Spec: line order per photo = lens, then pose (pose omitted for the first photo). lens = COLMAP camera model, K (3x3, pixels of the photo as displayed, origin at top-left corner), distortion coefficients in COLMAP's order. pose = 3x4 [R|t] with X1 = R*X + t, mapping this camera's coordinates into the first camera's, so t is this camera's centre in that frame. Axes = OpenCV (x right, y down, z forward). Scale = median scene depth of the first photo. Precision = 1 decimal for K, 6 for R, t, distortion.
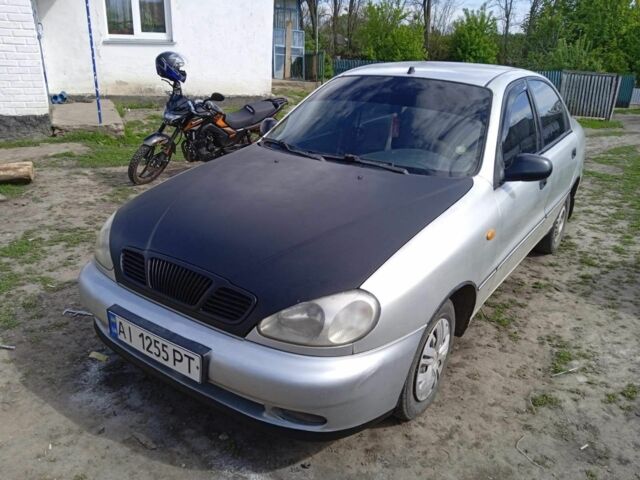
lens RADIAL K [[502.9, 0, 320.0], [0, 502.9, 240.0], [0, 0, 1]] dist [0.059161, -0.001808]
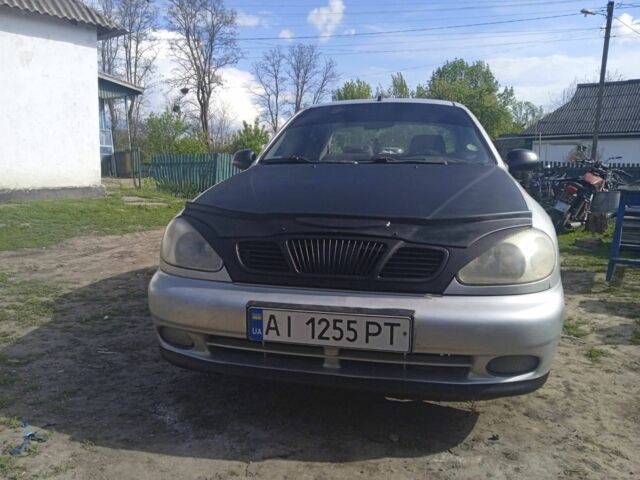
lens RADIAL K [[507.9, 0, 320.0], [0, 507.9, 240.0], [0, 0, 1]] dist [0.066666, -0.107256]
pose [[0.916399, -0.091310, 0.389712, -0.661125], [0.167675, 0.971659, -0.166623, 0.201453], [-0.363453, 0.218038, 0.905738, 0.194471]]
